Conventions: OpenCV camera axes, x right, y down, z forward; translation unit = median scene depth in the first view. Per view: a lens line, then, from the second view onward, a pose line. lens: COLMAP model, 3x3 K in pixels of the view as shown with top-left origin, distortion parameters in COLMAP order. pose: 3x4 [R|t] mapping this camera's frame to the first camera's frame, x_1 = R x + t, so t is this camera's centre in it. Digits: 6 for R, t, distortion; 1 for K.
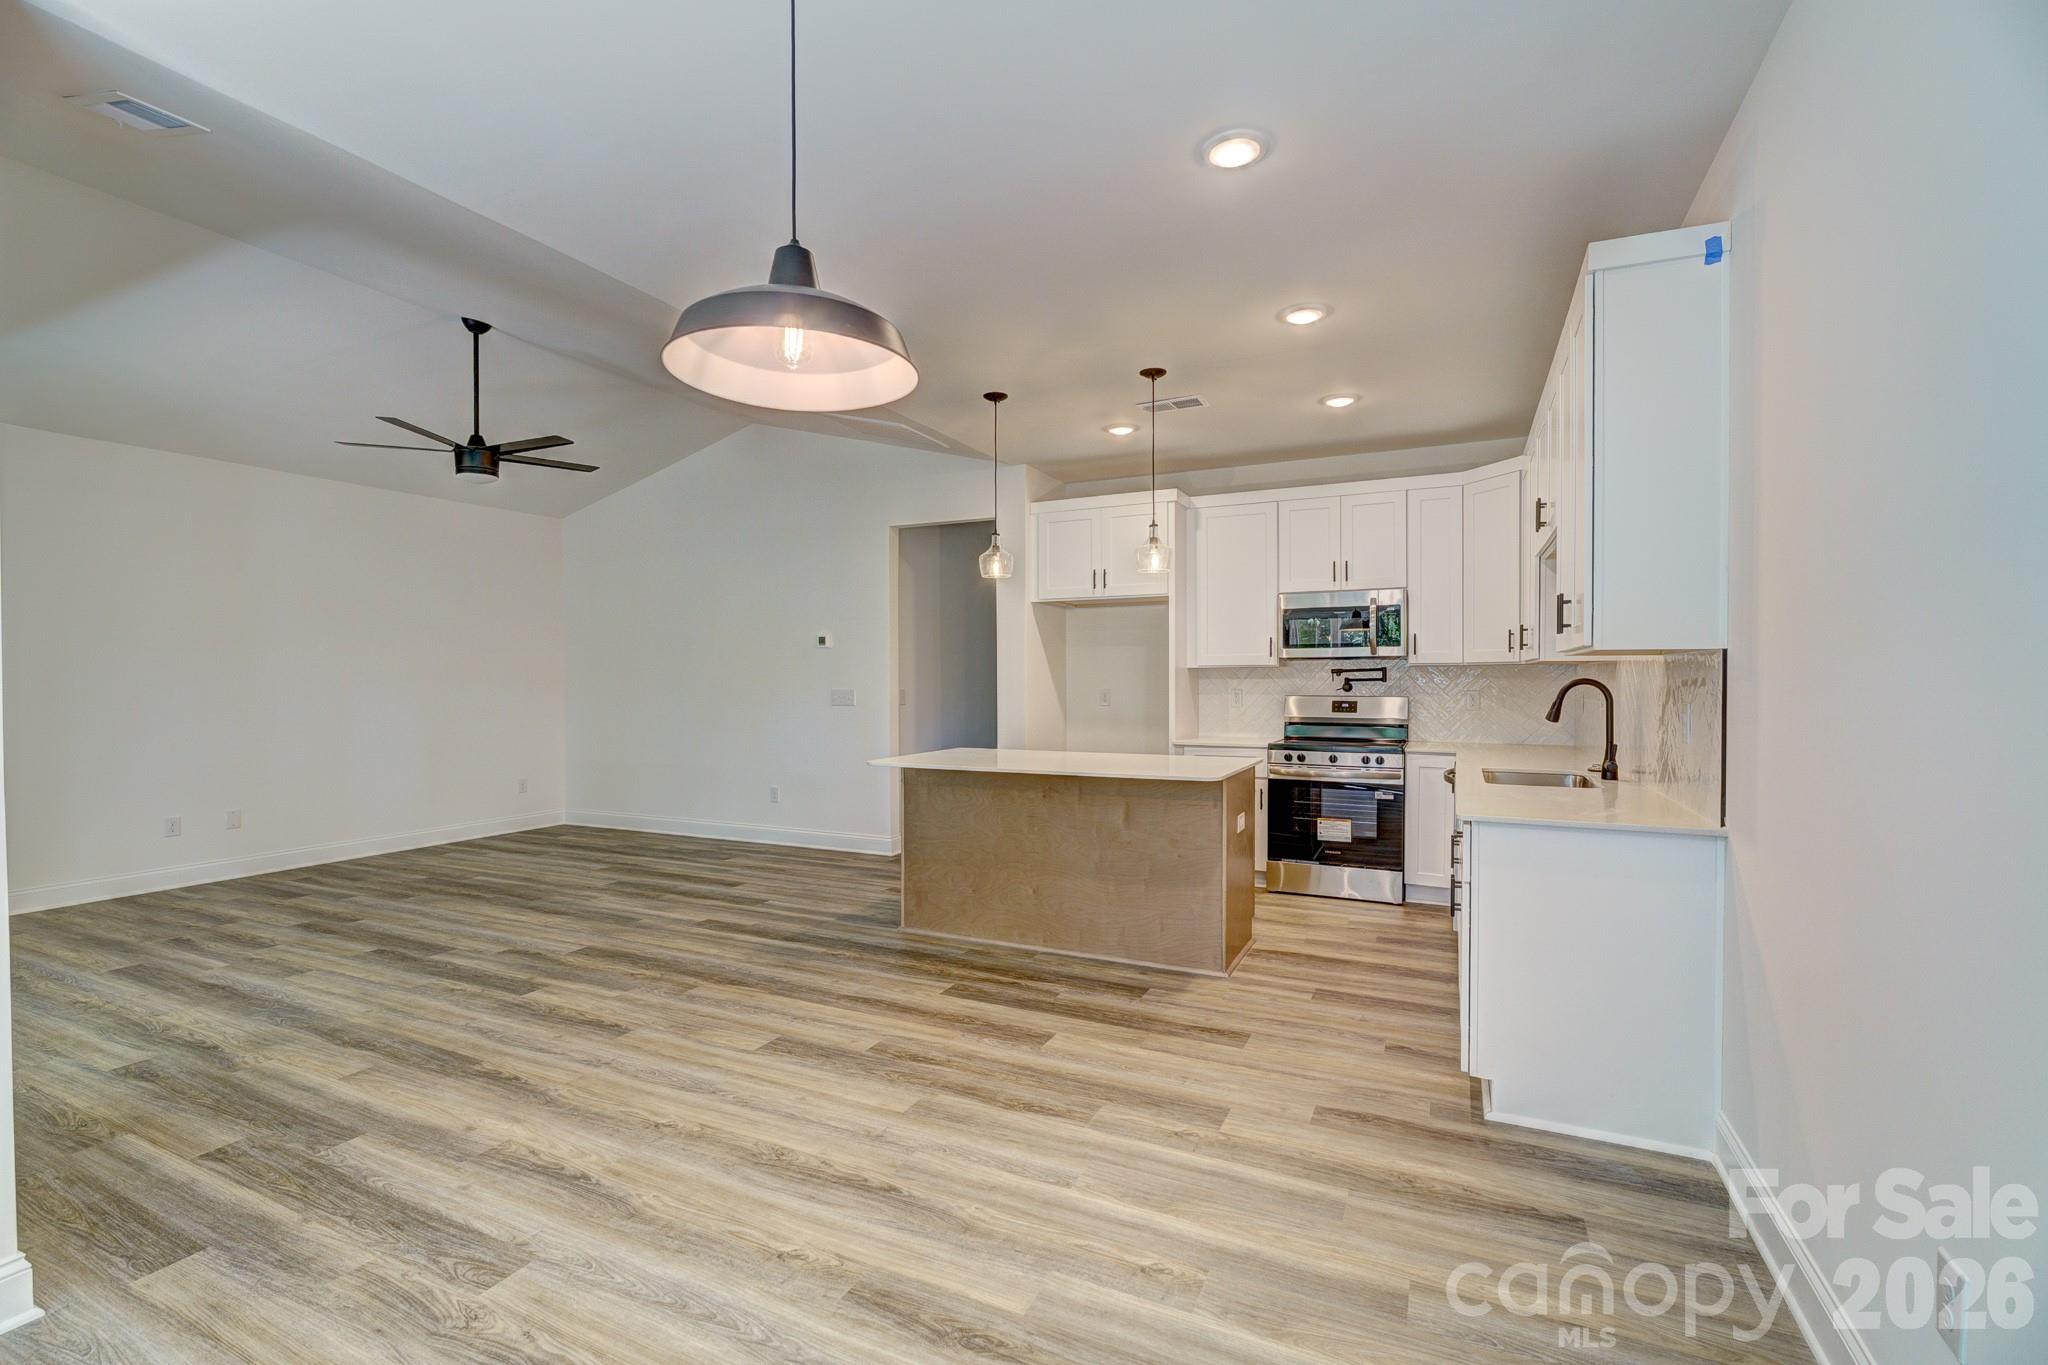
lens RADIAL K [[886.2, 0, 1035.7], [0, 886.2, 697.2], [0, 0, 1]] dist [0.013831, 0.000711]
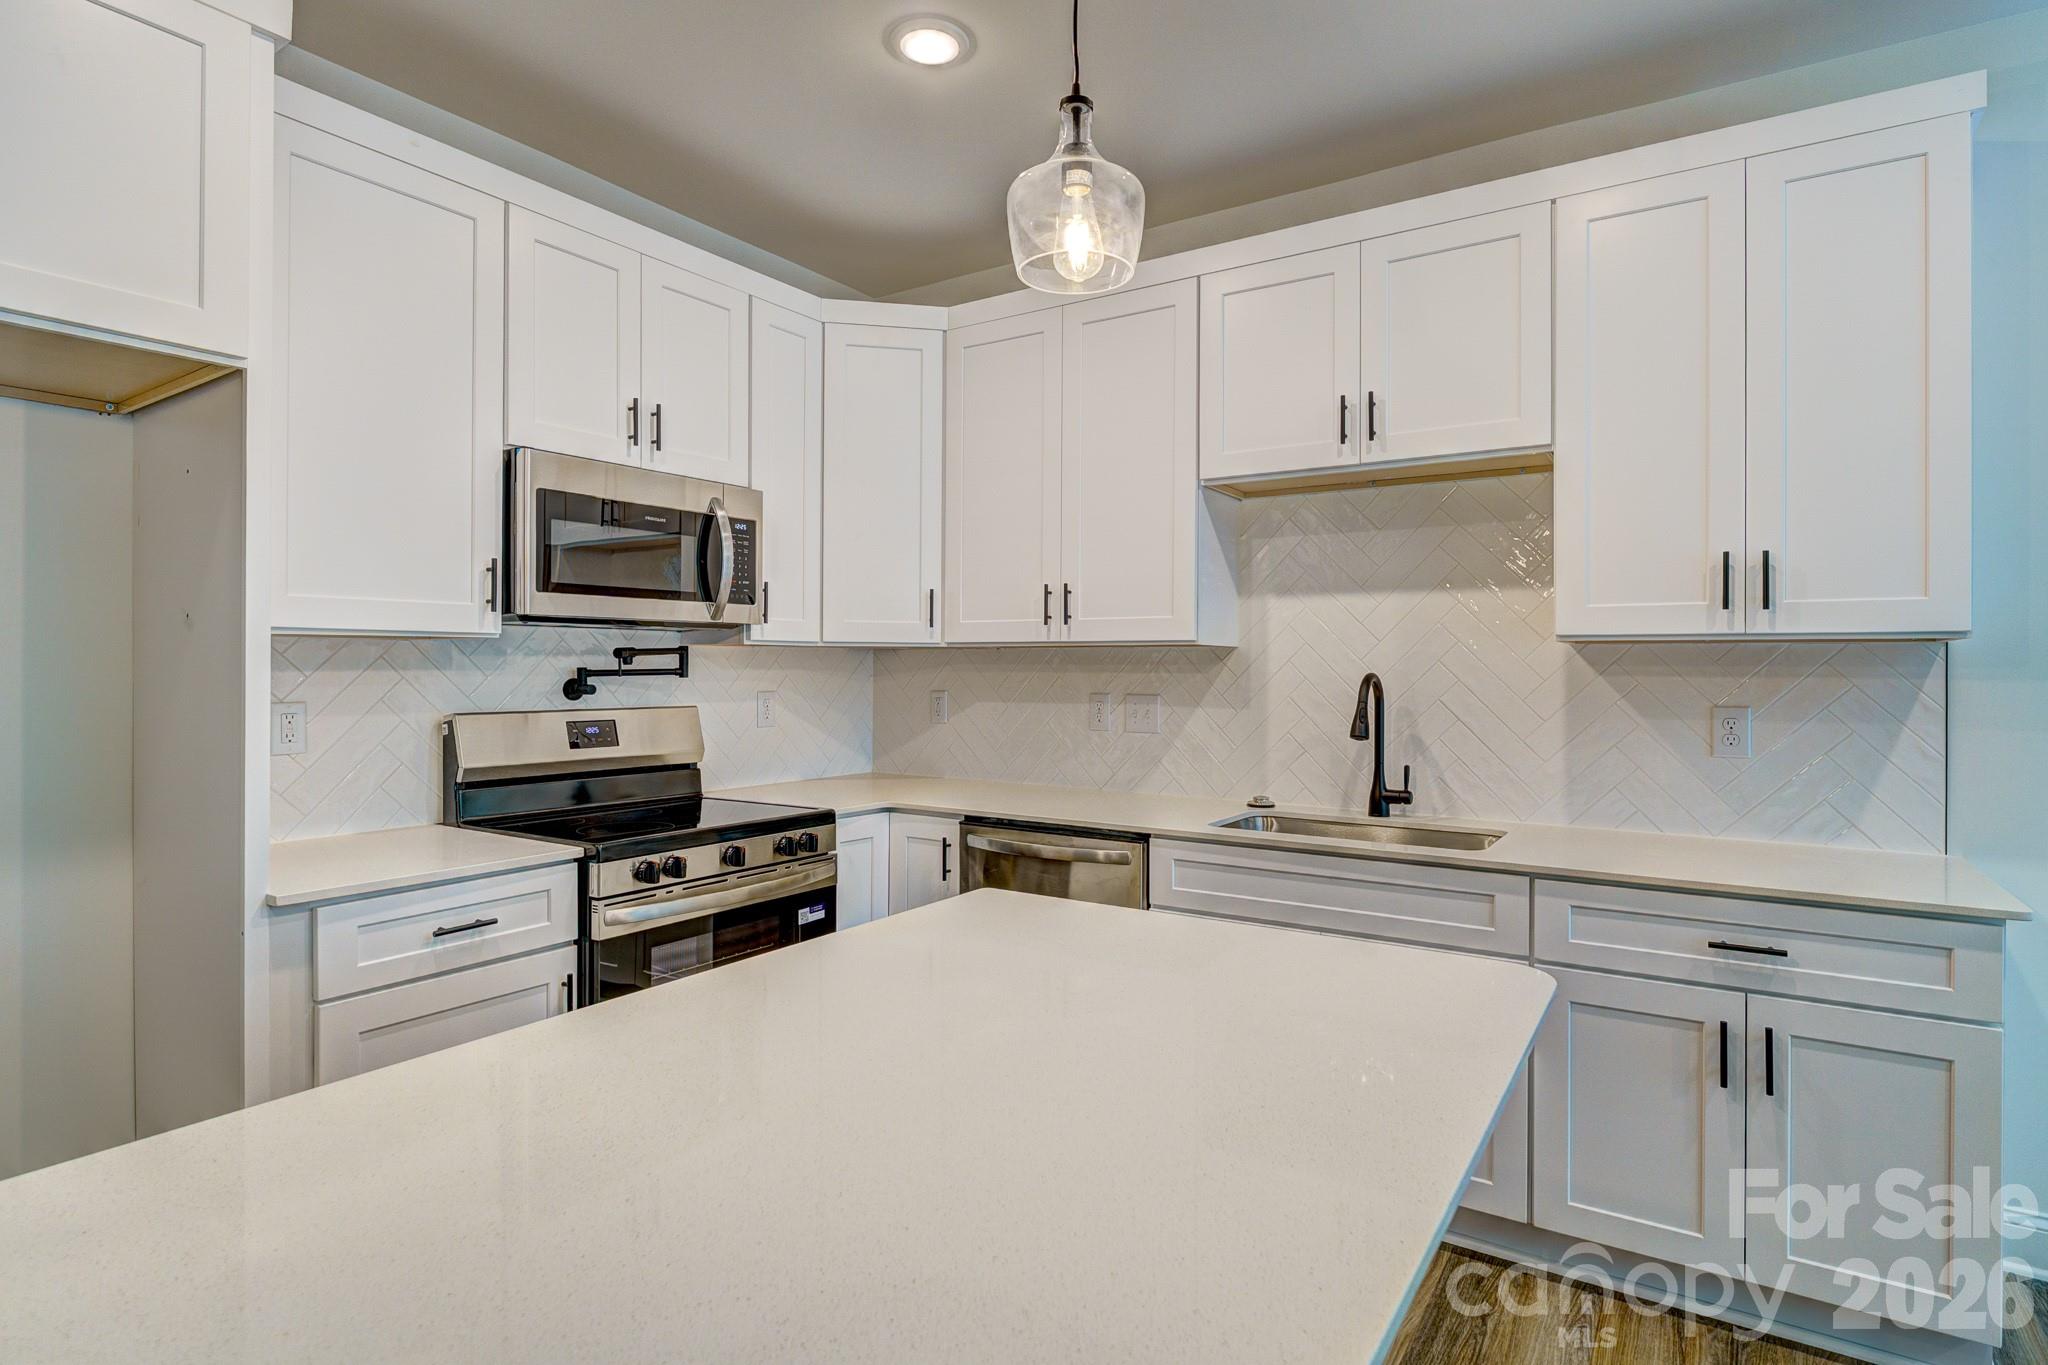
lens RADIAL K [[1049.3, 0, 1030.0], [0, 1049.3, 671.4], [0, 0, 1]] dist [-0.009908, 0.001548]
pose [[0.144265, -0.001364, 0.989538, -0.144656], [0.016945, 0.999856, -0.001093, -0.017103], [-0.989394, 0.016925, 0.144268, 0.765369]]
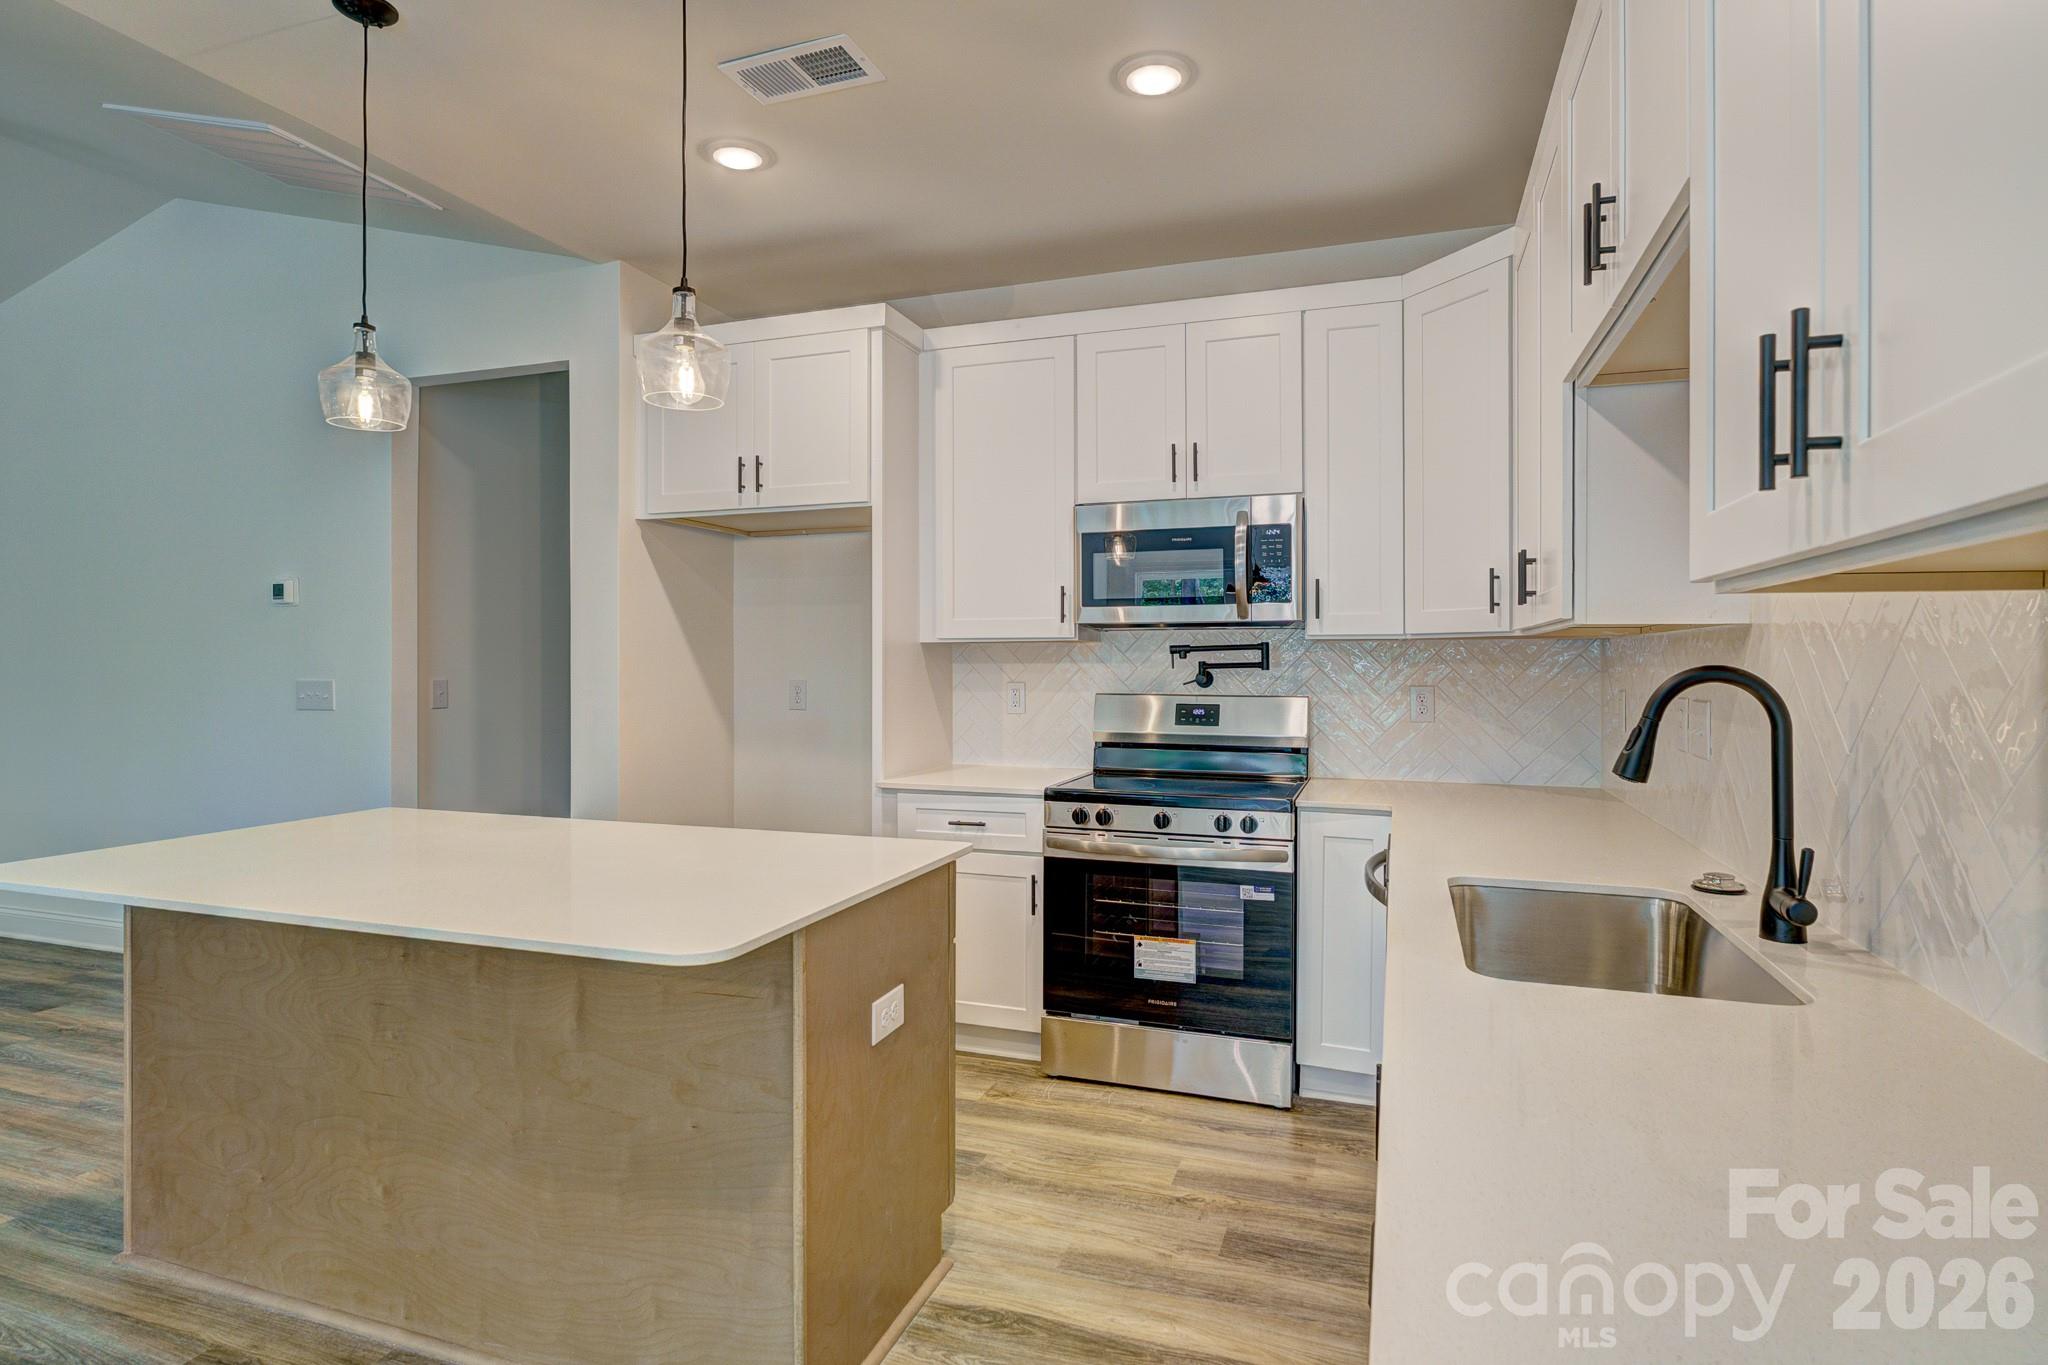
lens RADIAL K [[1049.3, 0, 1023.1], [0, 1049.3, 667.0], [0, 0, 1]] dist [-0.009908, 0.001548]
pose [[0.994944, 0.002359, 0.100405, 0.189699], [-0.000848, 0.999886, -0.015081, -0.009443], [-0.100430, 0.014919, 0.994832, 0.396674]]
